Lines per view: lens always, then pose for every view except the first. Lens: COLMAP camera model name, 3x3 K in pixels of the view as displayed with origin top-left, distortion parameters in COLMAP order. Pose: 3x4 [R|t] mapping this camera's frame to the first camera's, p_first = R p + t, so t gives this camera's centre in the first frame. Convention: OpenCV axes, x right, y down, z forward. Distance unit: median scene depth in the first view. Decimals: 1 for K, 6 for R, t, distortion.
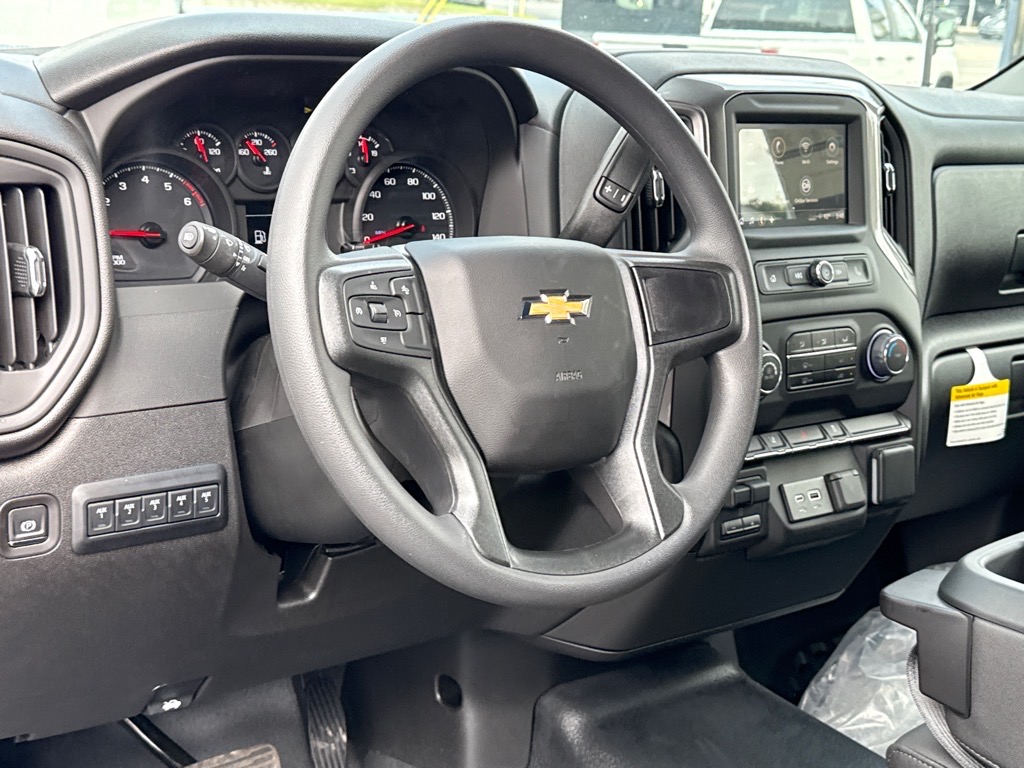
lens RADIAL K [[1363.3, 0, 512.0], [0, 1363.3, 384.0], [0, 0, 1]] dist [0.019444, 0.055640]
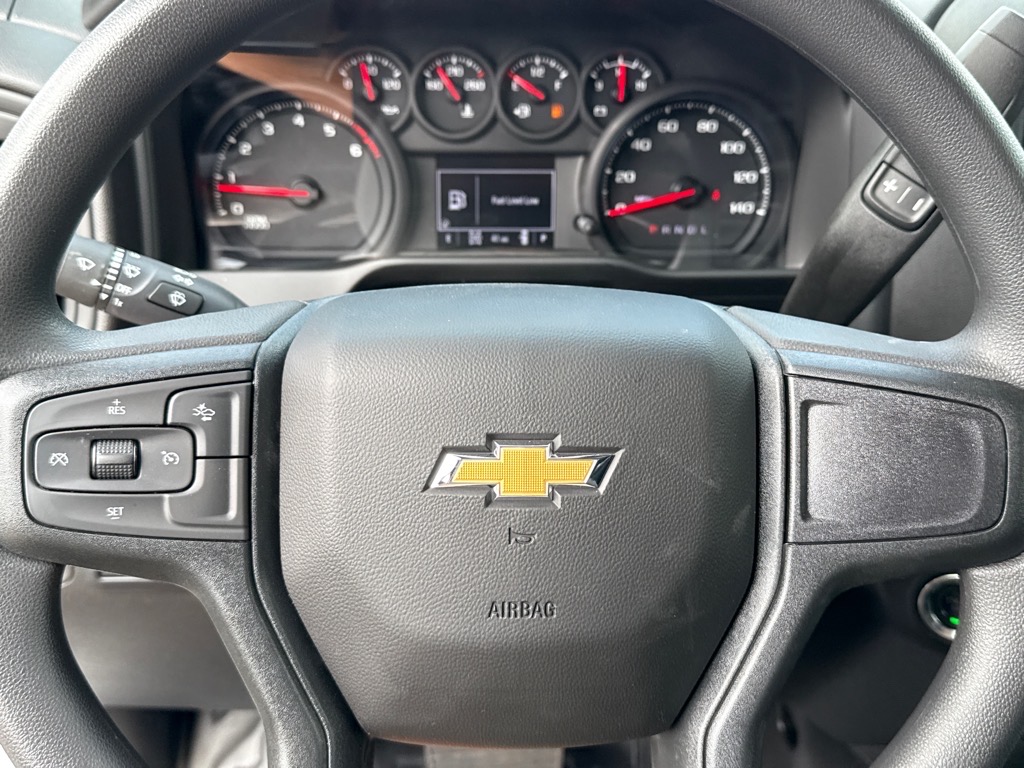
lens RADIAL K [[1097.9, 0, 512.0], [0, 1097.9, 384.0], [0, 0, 1]] dist [0.059762, -0.006006]
pose [[0.832844, 0.178671, -0.523878, 0.162437], [-0.095394, 0.978639, 0.182115, -0.111469], [0.545226, -0.101699, 0.832097, 0.456327]]
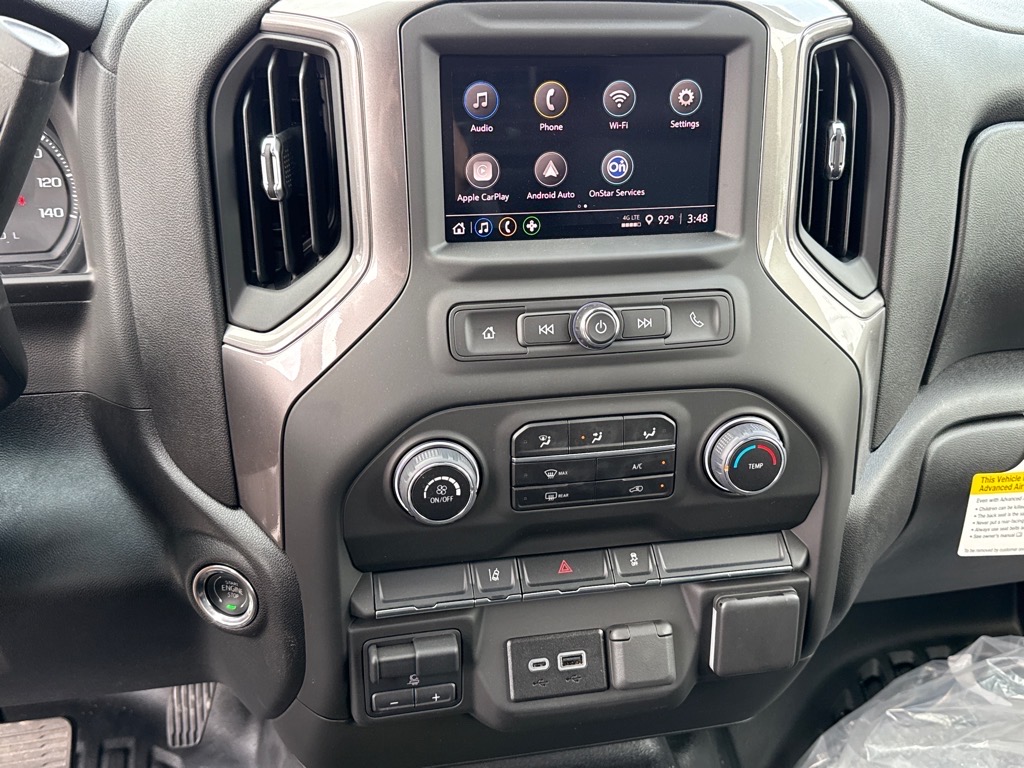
lens RADIAL K [[971.7, 0, 512.0], [0, 971.7, 384.0], [0, 0, 1]] dist [0.162893, -0.323915]
pose [[0.906030, 0.158887, -0.392257, 0.378864], [-0.080871, 0.974770, 0.208045, -0.148087], [0.415416, -0.156772, 0.896020, 0.630486]]
